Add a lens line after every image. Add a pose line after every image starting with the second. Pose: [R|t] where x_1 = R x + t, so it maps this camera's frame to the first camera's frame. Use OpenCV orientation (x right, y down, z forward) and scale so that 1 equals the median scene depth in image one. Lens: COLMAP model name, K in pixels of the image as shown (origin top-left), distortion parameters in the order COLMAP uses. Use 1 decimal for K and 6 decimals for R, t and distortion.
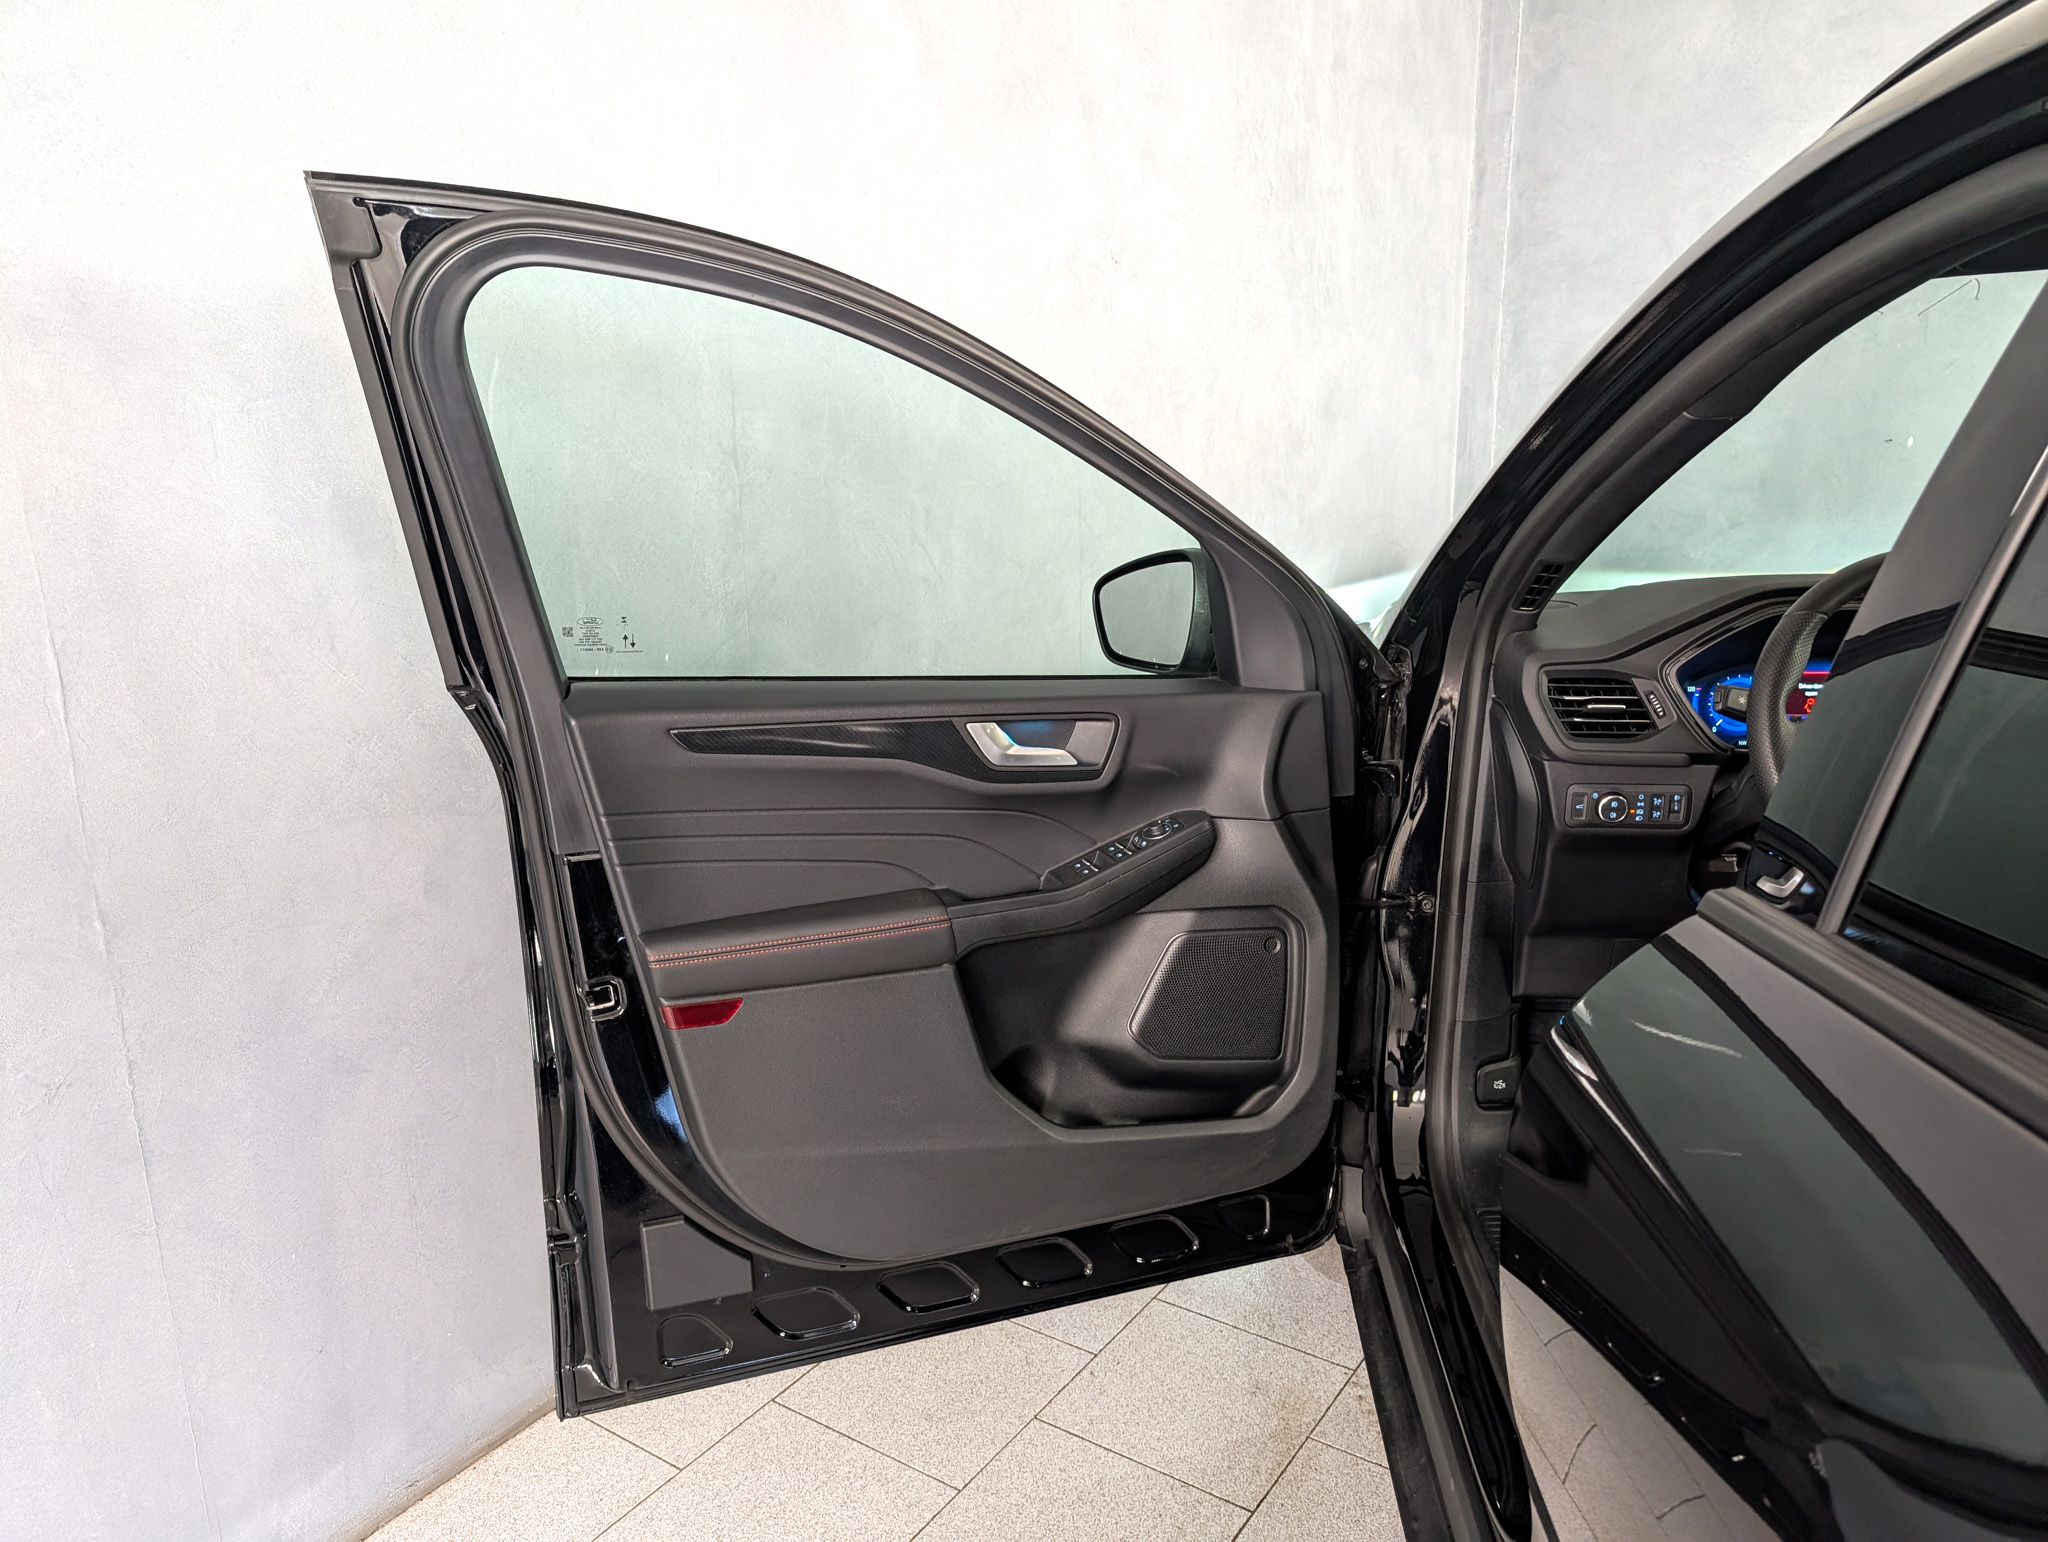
lens RADIAL K [[1488.6, 0, 1023.1], [0, 1488.6, 783.2], [0, 0, 1]] dist [0.027305, -0.031289]
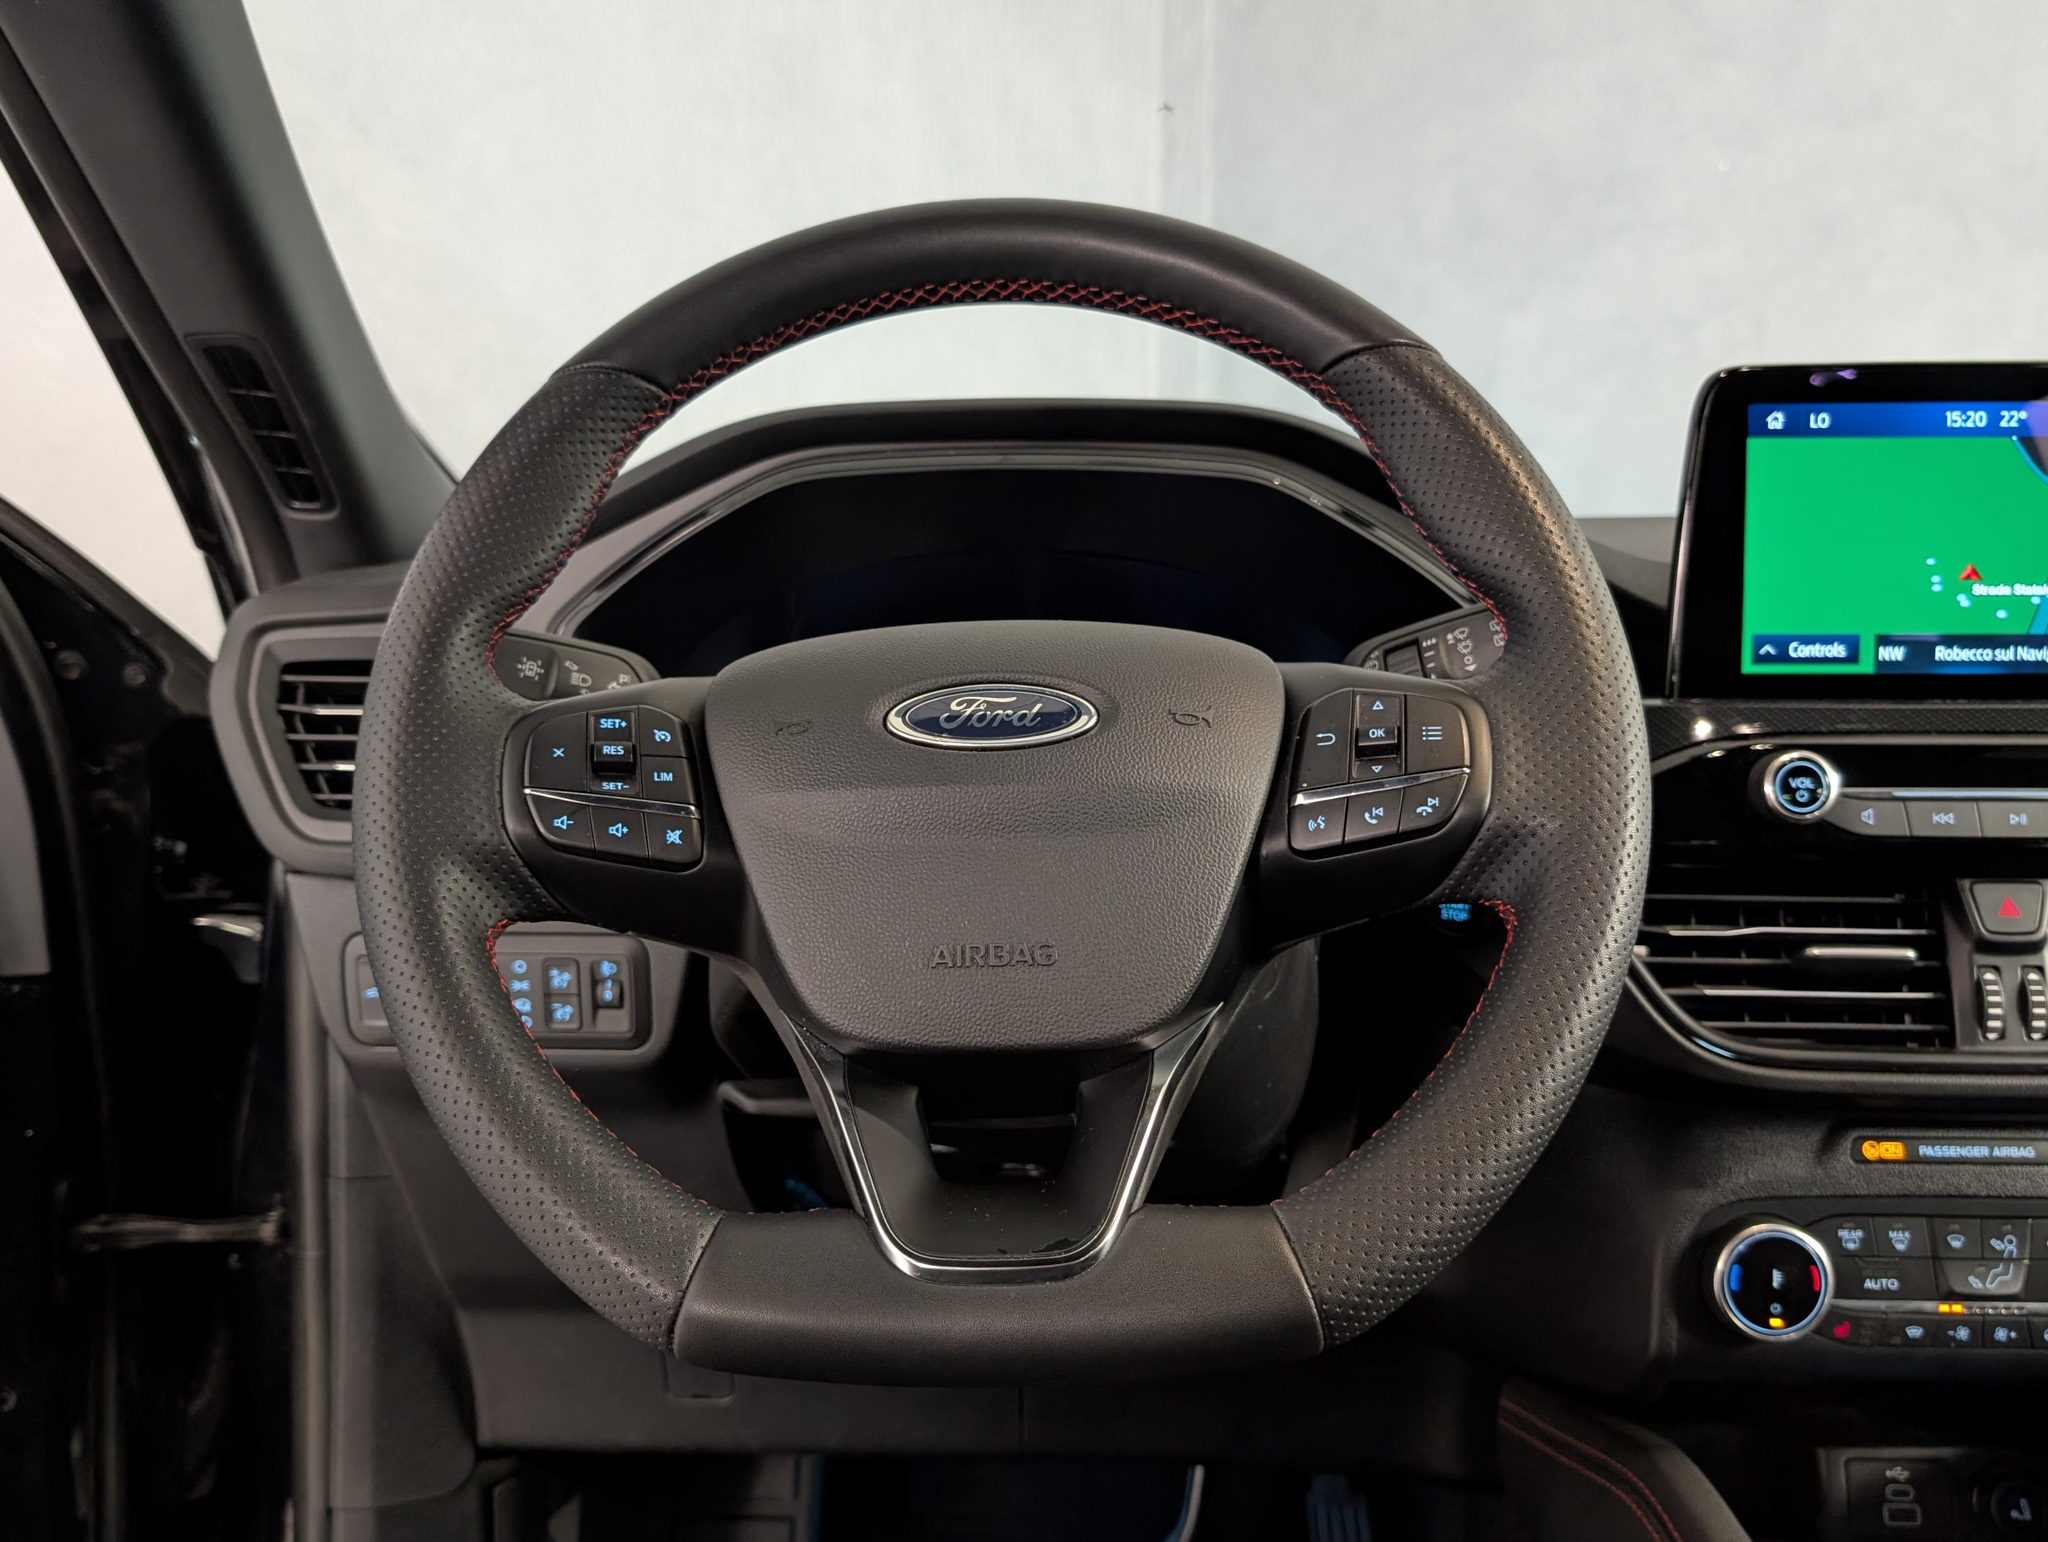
lens RADIAL K [[1673.4, 0, 977.0], [0, 1673.4, 816.2], [0, 0, 1]] dist [0.004530, -0.055814]
pose [[0.999972, 0.001548, 0.007346, 0.502015], [-0.000792, 0.994803, -0.101811, 0.013825], [-0.007466, 0.101802, 0.994777, 0.525978]]
